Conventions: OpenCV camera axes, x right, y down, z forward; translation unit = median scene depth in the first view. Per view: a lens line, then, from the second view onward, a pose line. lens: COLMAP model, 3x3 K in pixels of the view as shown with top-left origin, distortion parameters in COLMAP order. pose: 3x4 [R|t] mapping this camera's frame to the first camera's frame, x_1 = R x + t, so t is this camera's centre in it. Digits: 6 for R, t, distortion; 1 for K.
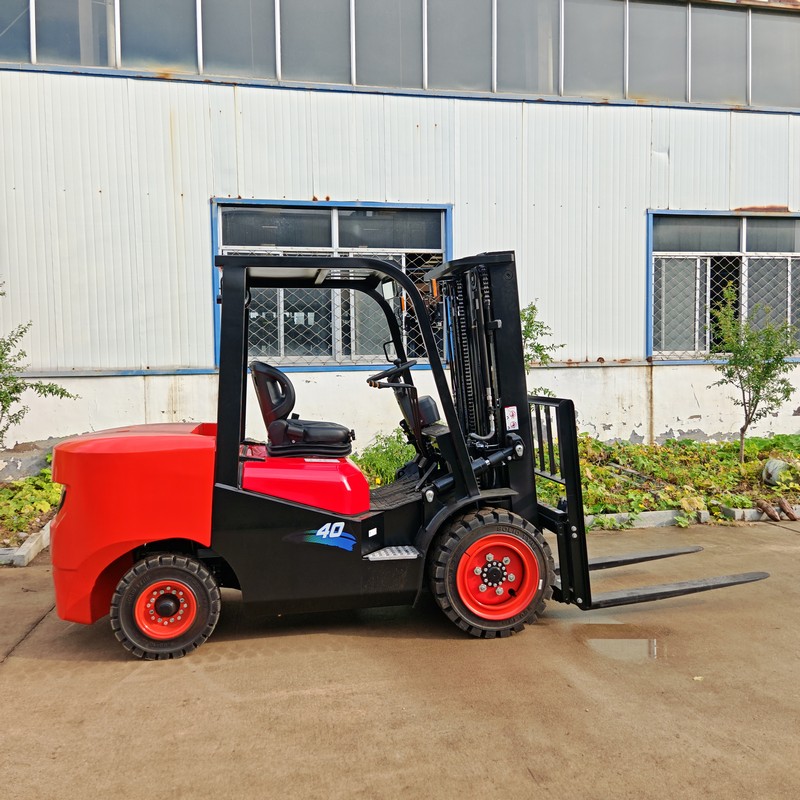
lens RADIAL K [[730.8, 0, 394.7], [0, 730.8, 397.6], [0, 0, 1]] dist [0.045067, 0.000000]
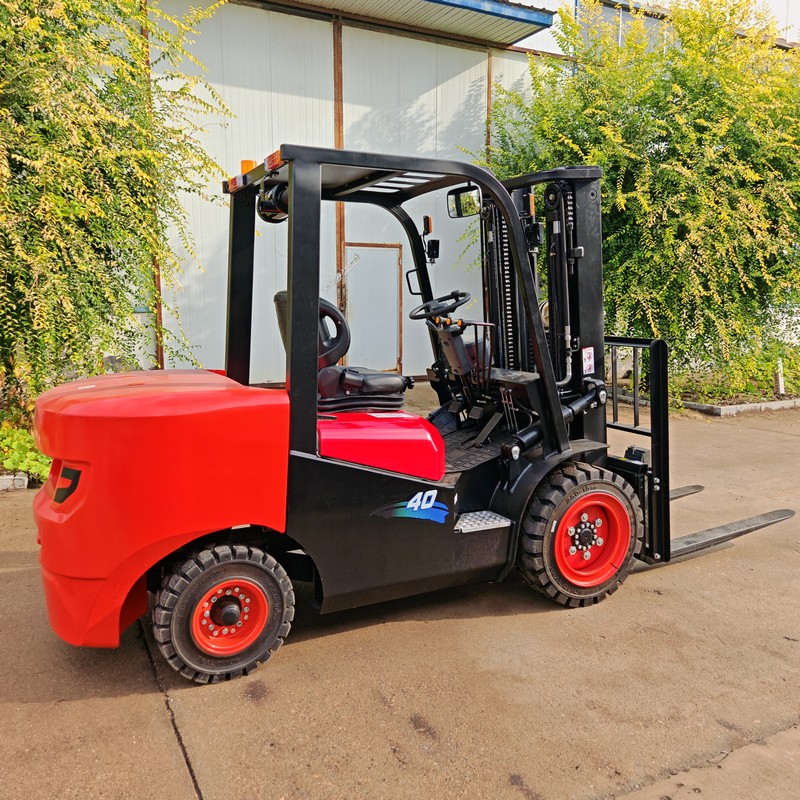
lens RADIAL K [[730.8, 0, 400.6], [0, 730.8, 401.8], [0, 0, 1]] dist [0.045067, 0.000000]
pose [[0.957976, -0.026244, 0.285646, -0.315347], [-0.000445, 0.995669, 0.092970, -0.004526], [-0.286848, -0.089190, 0.953815, 0.217999]]
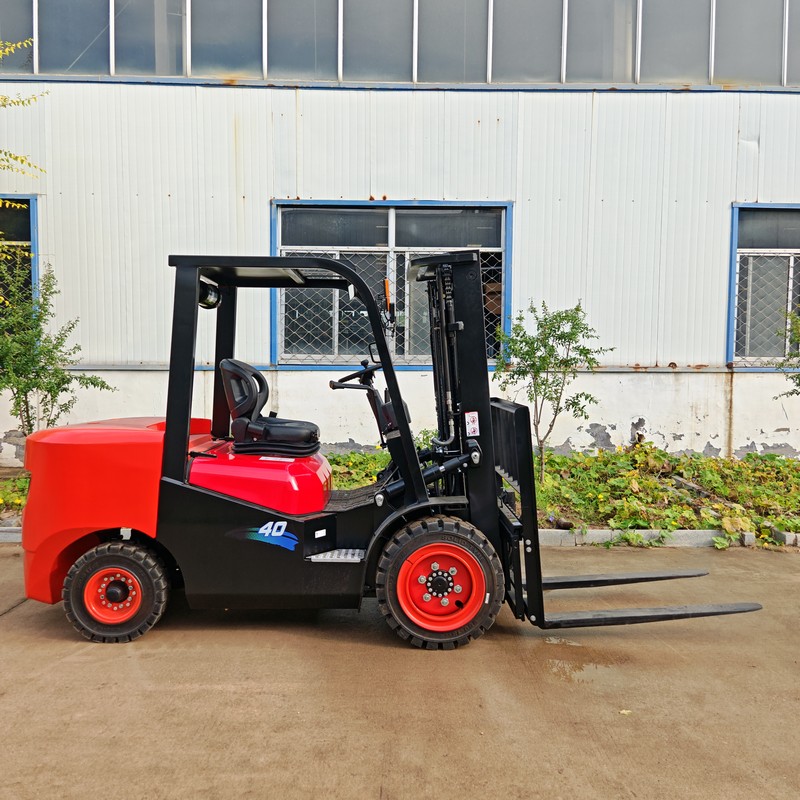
lens RADIAL K [[730.8, 0, 393.3], [0, 730.8, 402.4], [0, 0, 1]] dist [0.045067, 0.000000]
pose [[0.985204, 0.030918, -0.168571, 0.220876], [-0.029661, 0.999510, 0.009974, -0.006757], [0.168797, -0.004826, 0.985639, 0.034425]]
